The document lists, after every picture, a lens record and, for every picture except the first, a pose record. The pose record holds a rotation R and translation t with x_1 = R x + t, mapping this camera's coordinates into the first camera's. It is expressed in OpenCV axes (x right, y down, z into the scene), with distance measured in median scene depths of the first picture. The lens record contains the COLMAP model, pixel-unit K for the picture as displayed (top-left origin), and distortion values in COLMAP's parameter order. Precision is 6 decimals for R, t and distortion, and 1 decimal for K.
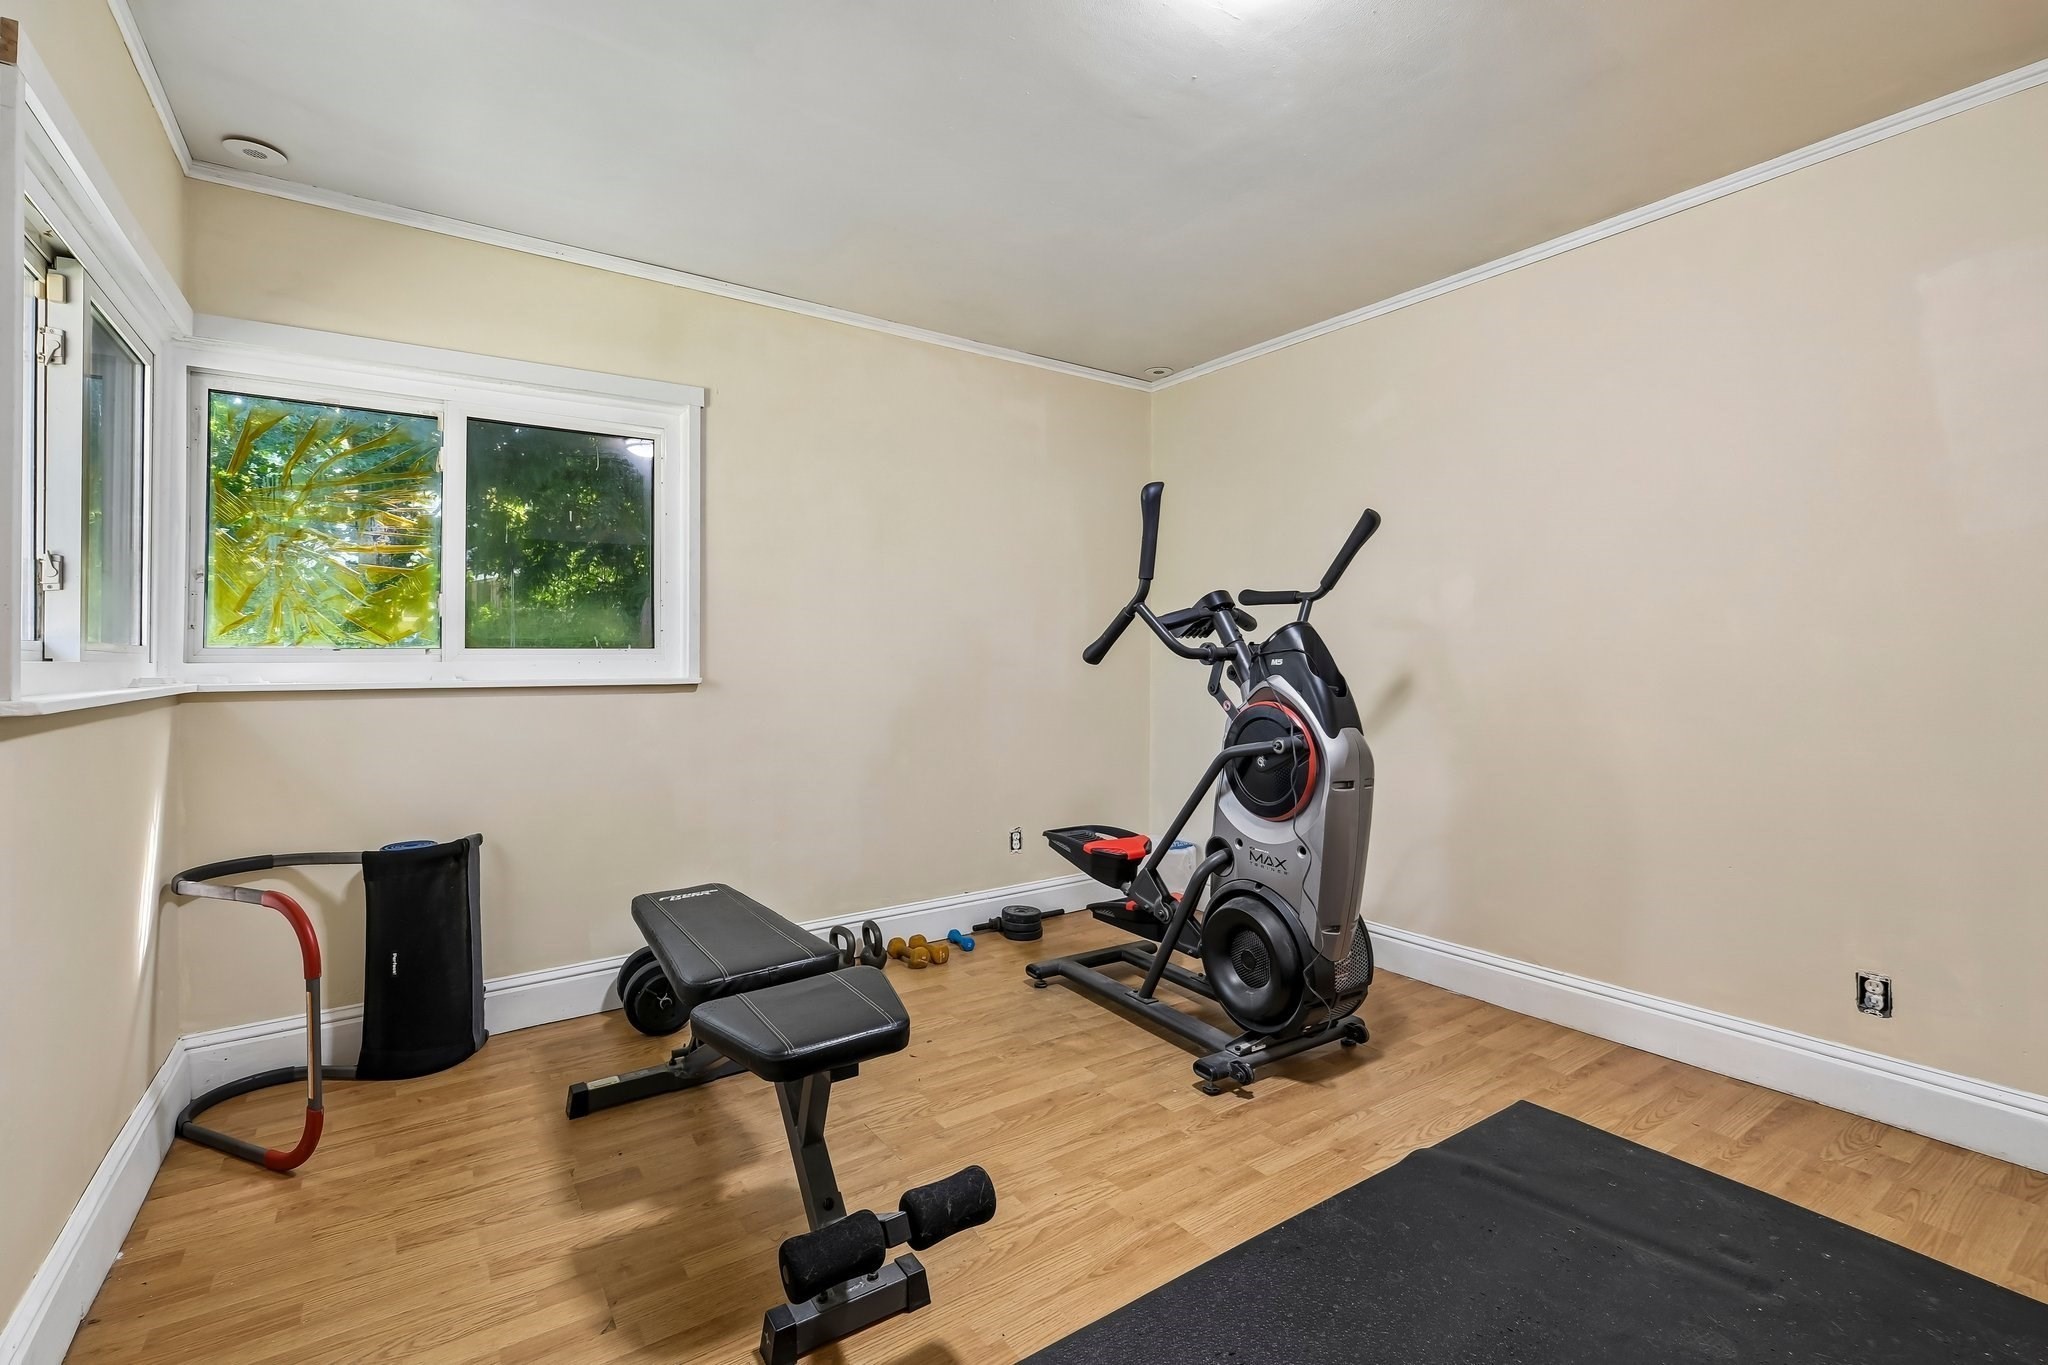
lens RADIAL K [[911.2, 0, 1021.2], [0, 911.2, 672.2], [0, 0, 1]] dist [-0.000390, 0.000235]
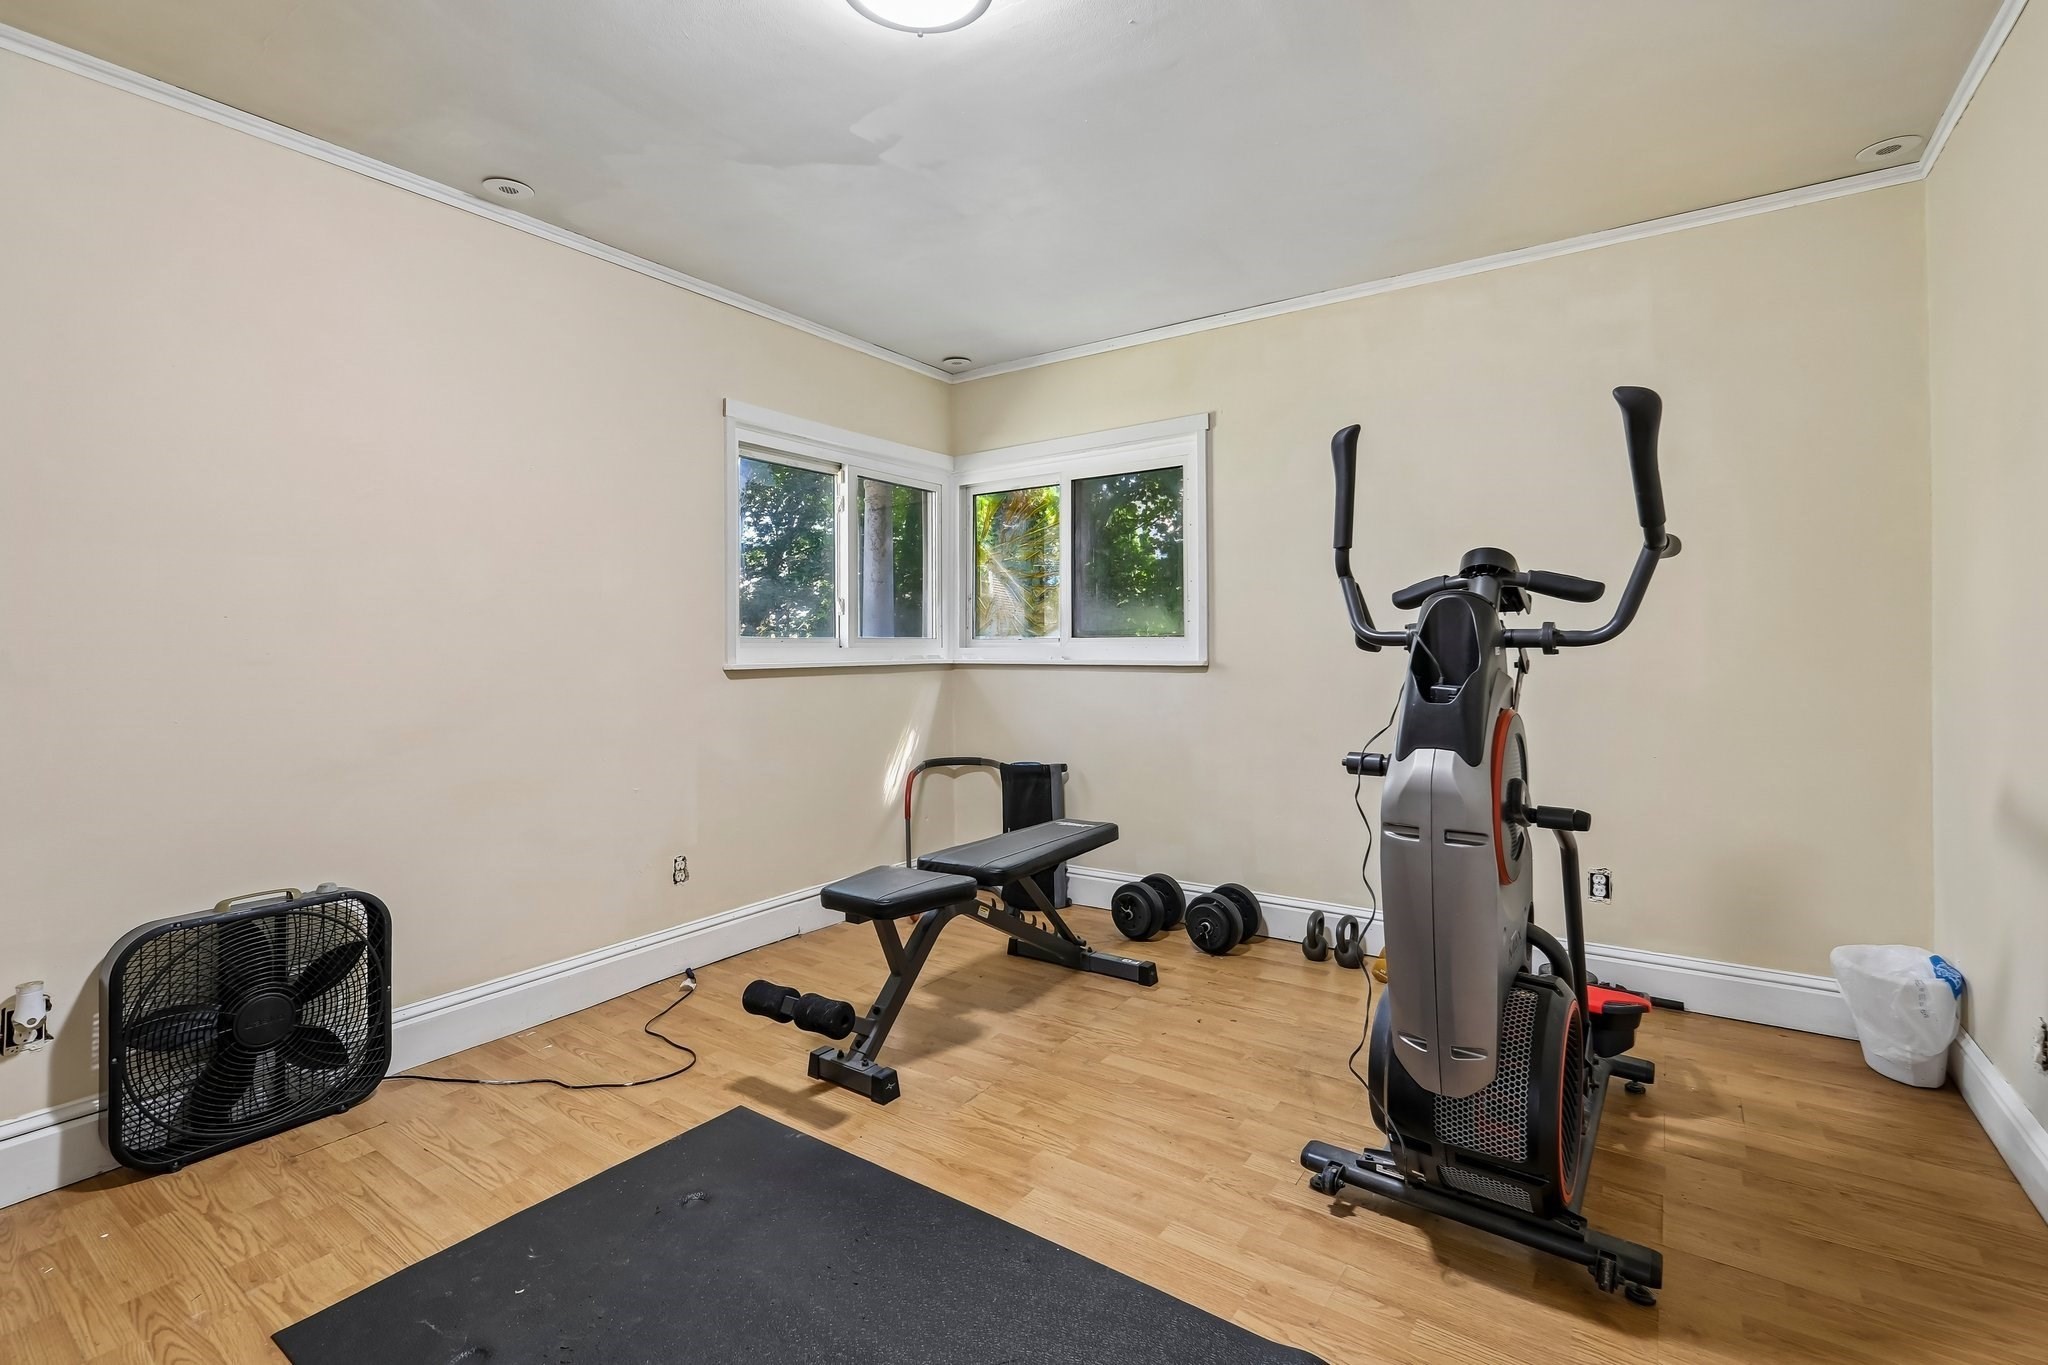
lens RADIAL K [[911.2, 0, 1019.5], [0, 911.2, 661.6], [0, 0, 1]] dist [-0.000390, 0.000235]
pose [[0.351284, 0.017047, -0.936114, 0.832951], [-0.008411, 0.999851, 0.015051, -0.010308], [0.936231, 0.002587, 0.351375, 0.455278]]
